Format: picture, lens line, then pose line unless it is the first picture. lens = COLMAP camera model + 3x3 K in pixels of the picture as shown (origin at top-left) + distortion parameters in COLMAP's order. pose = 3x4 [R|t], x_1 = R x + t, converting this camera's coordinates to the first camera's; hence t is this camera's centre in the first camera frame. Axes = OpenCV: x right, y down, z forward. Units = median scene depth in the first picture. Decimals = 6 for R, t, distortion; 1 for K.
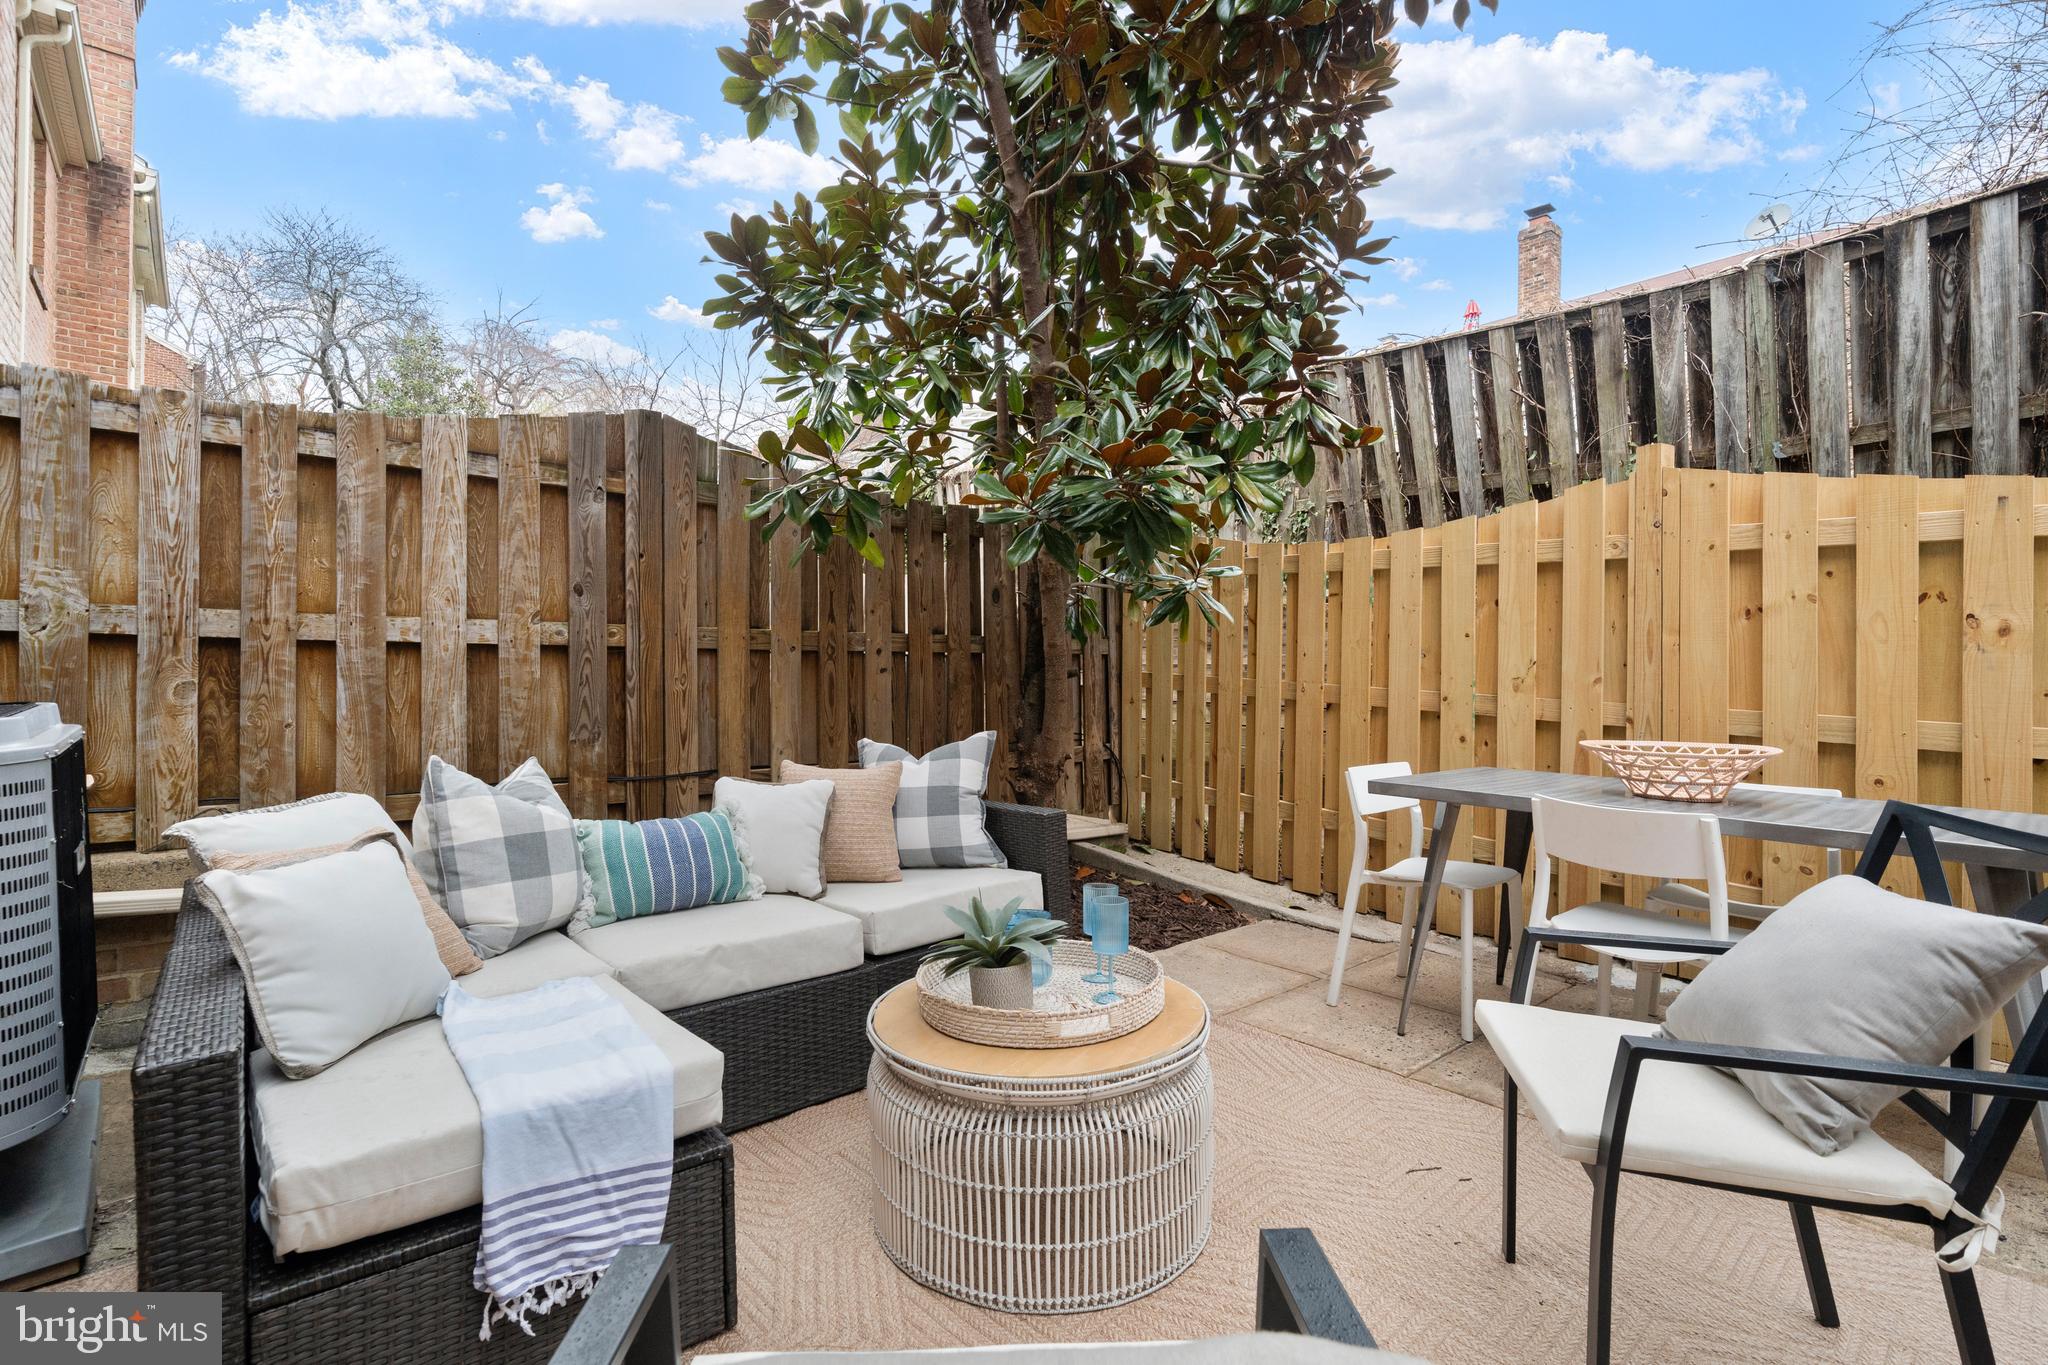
lens RADIAL K [[964.1, 0, 1027.3], [0, 964.1, 673.2], [0, 0, 1]] dist [0.000718, 0.000681]
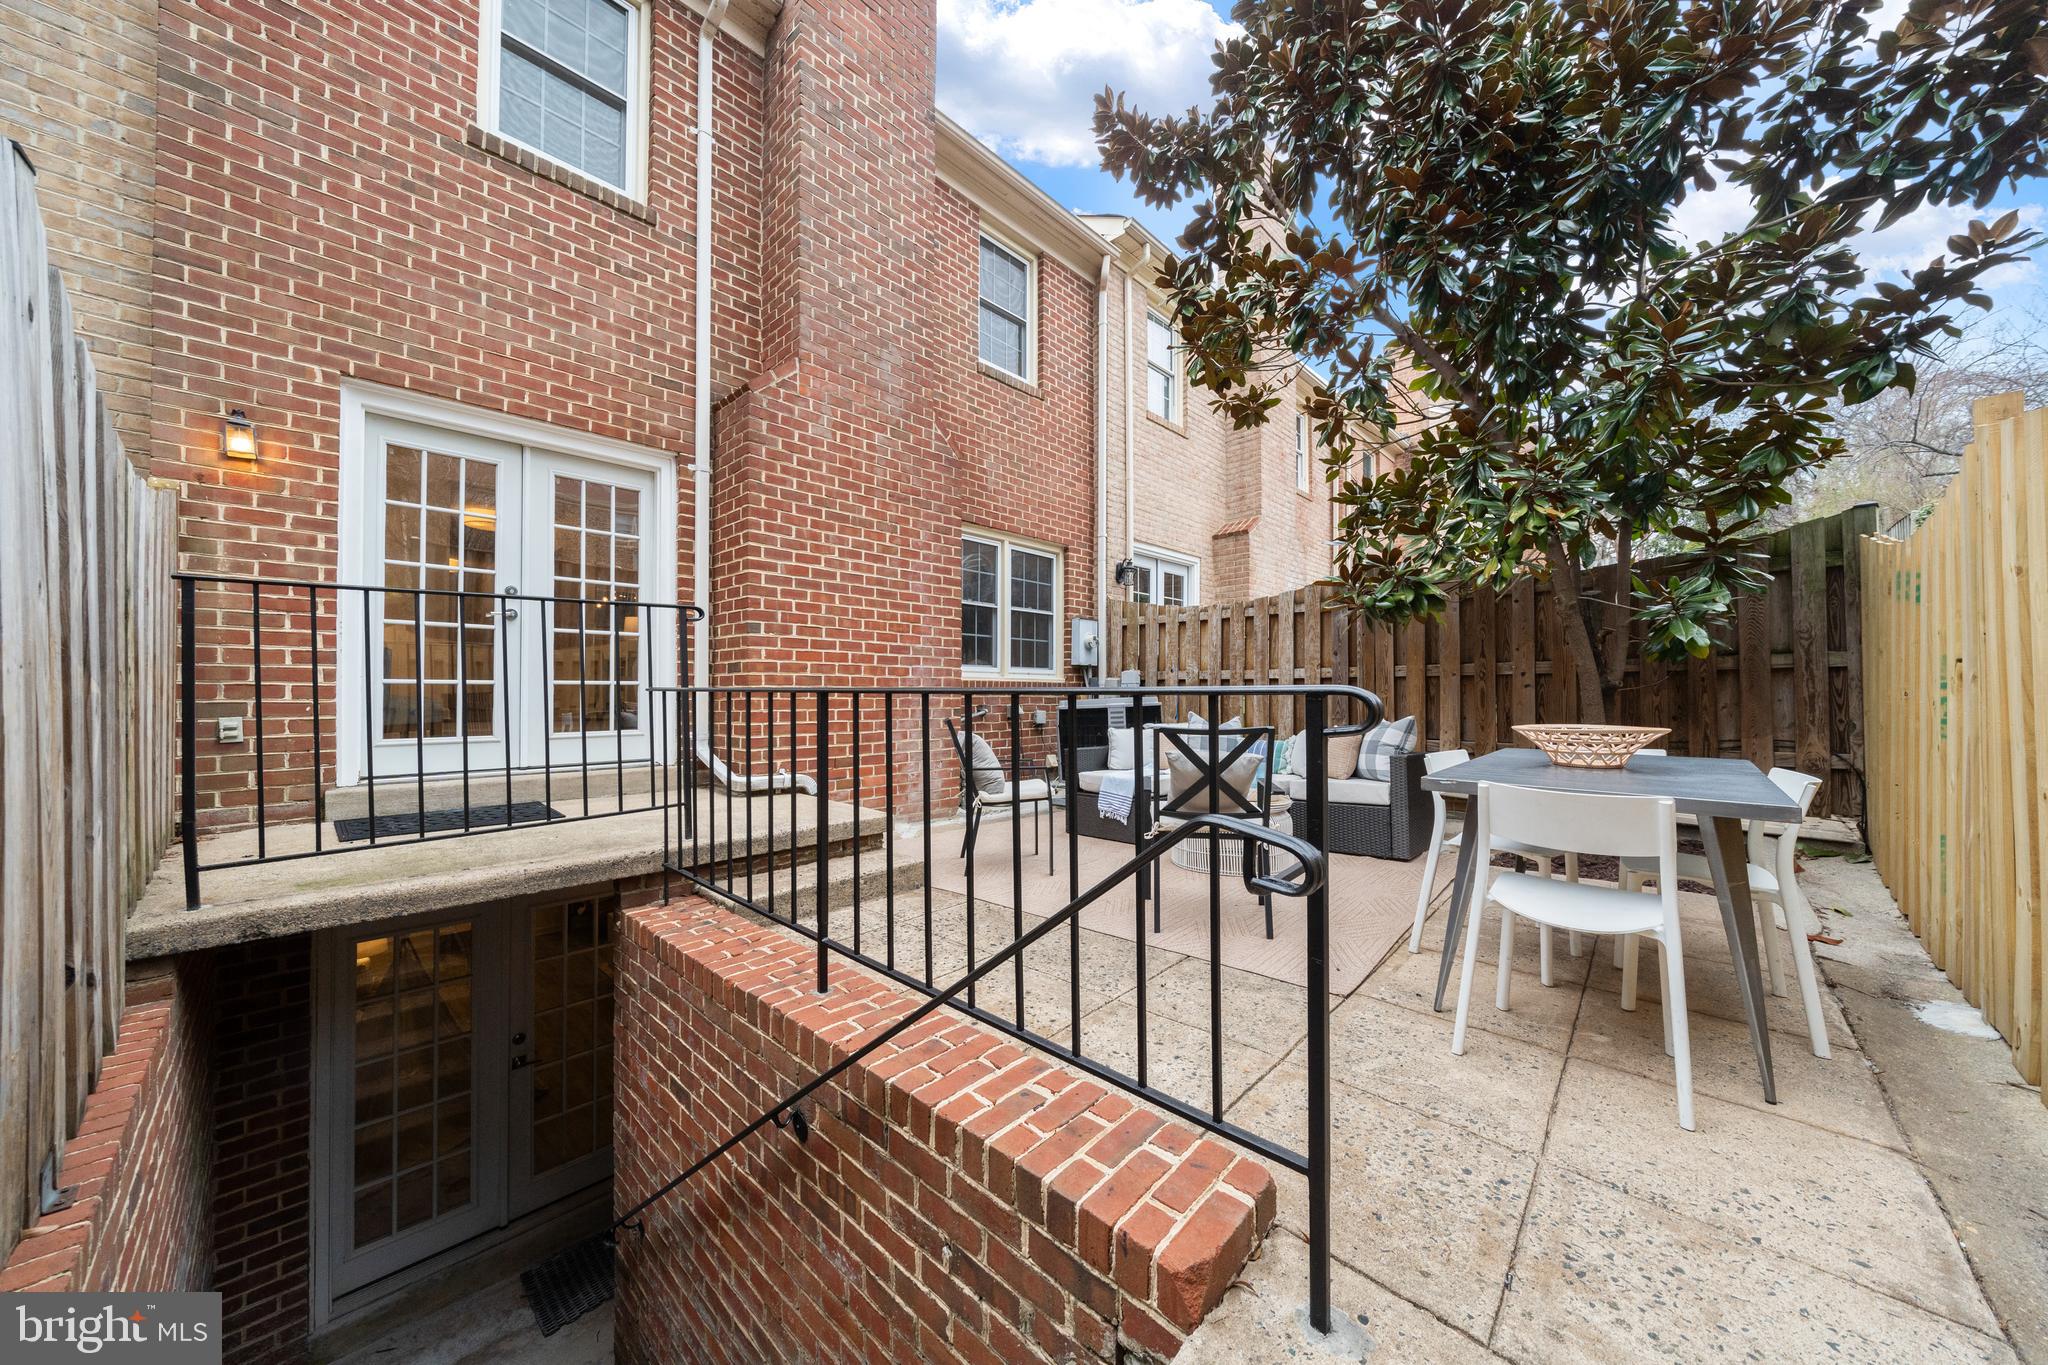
lens RADIAL K [[697.4, 0, 1026.0], [0, 697.4, 684.5], [0, 0, 1]] dist [-0.006830, 0.000484]
pose [[0.071484, -0.022318, -0.997192, 1.262198], [-0.003818, 0.999736, -0.022649, 0.031127], [0.997434, 0.005426, 0.071380, 0.165348]]
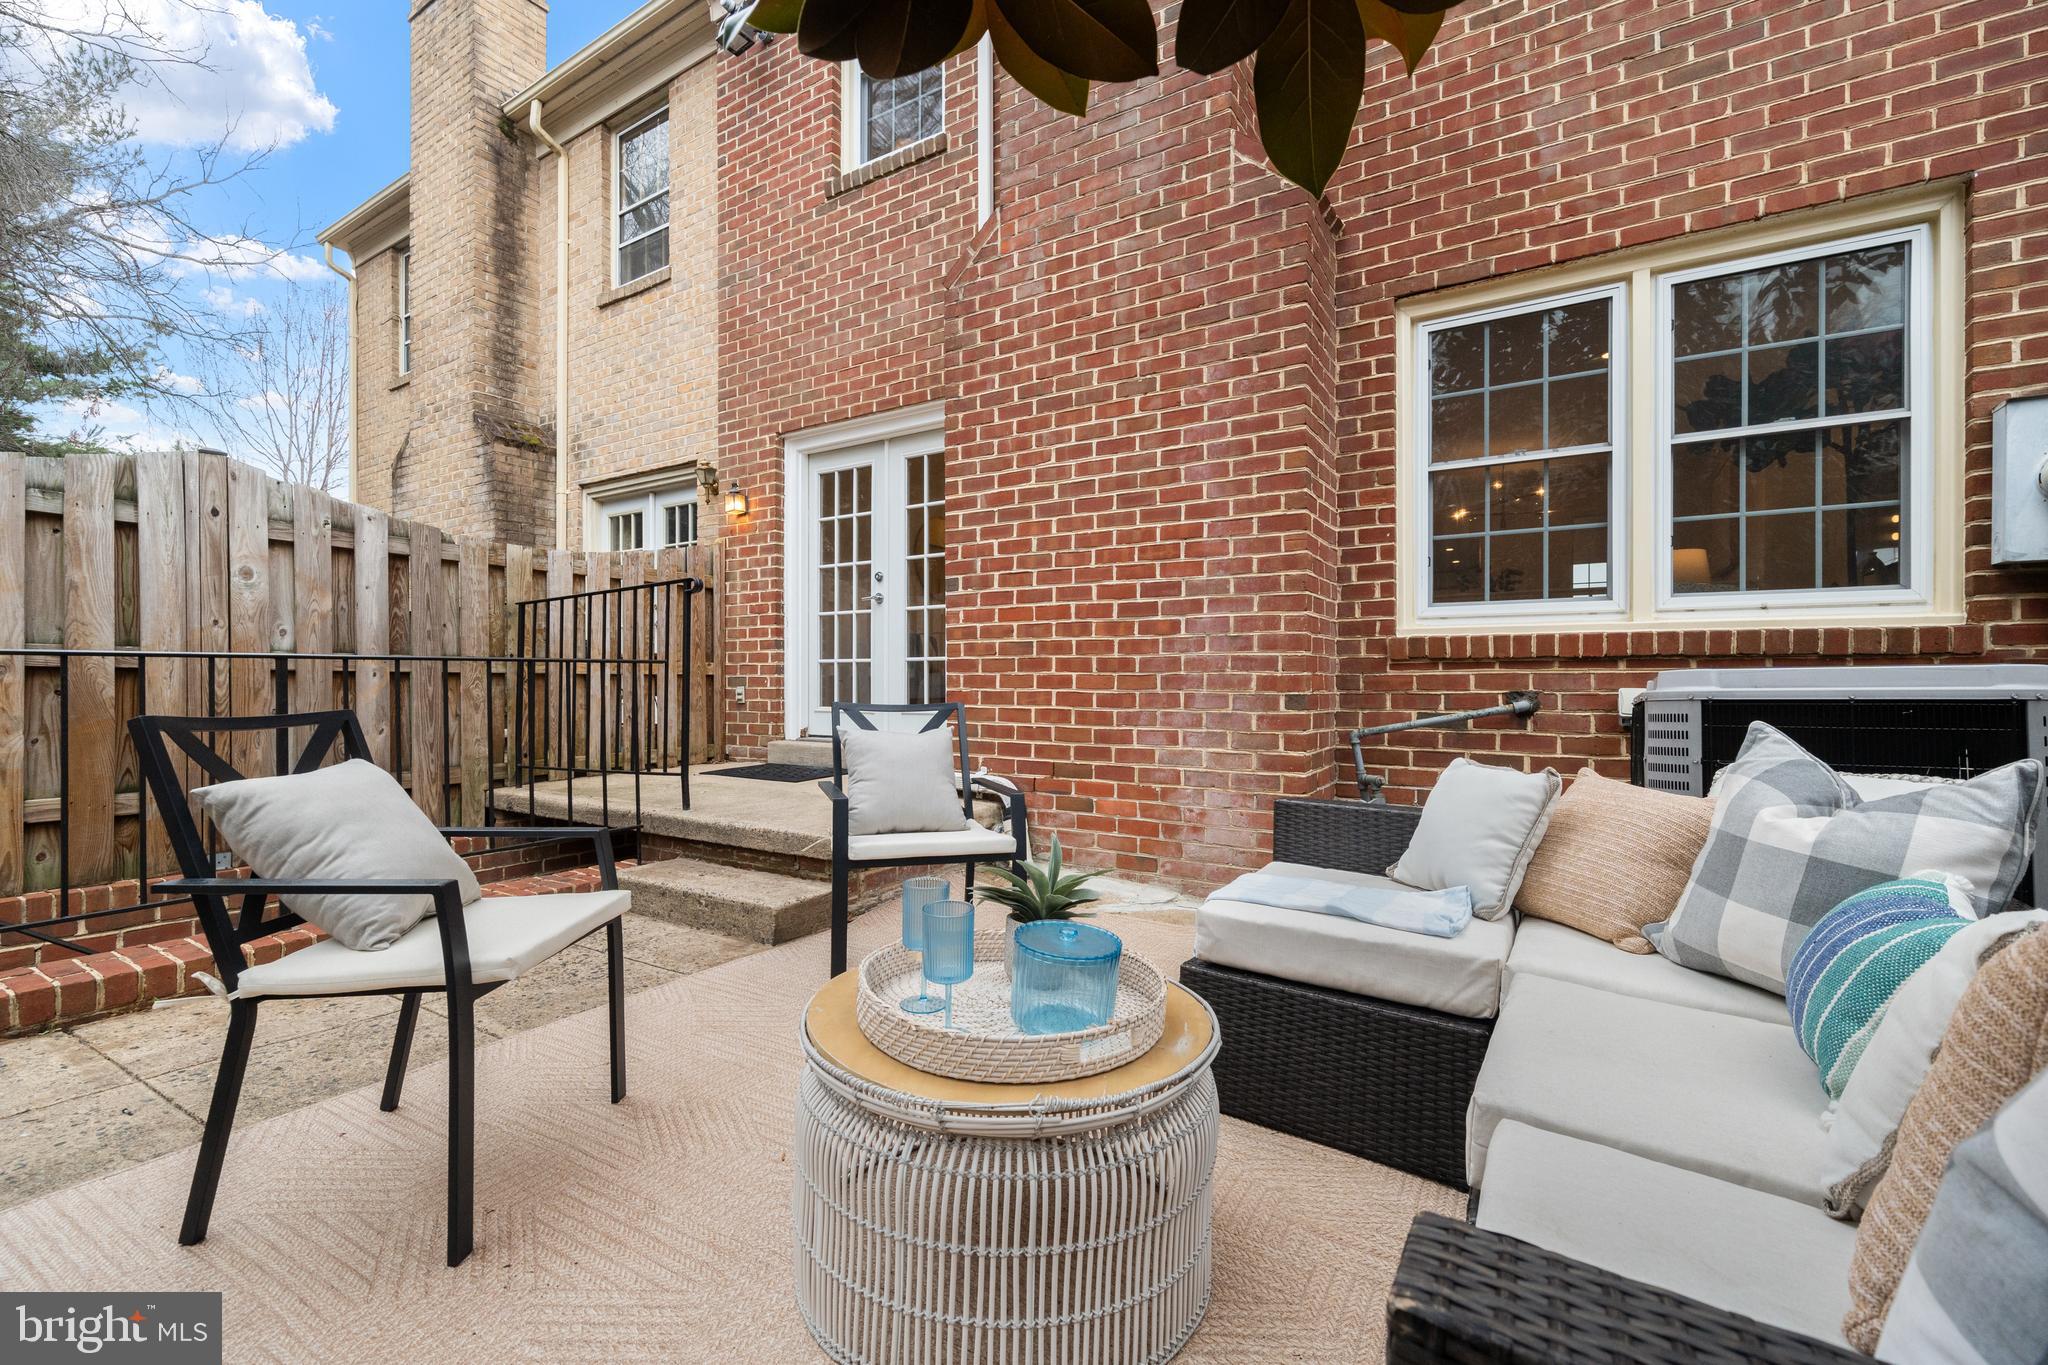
lens RADIAL K [[876.5, 0, 1027.2], [0, 876.5, 681.4], [0, 0, 1]] dist [0.000765, 0.000880]
pose [[-0.966541, -0.011832, -0.256239, 0.121771], [-0.012519, 0.999921, 0.001053, 0.039054], [0.256206, 0.004225, -0.966613, 1.066980]]
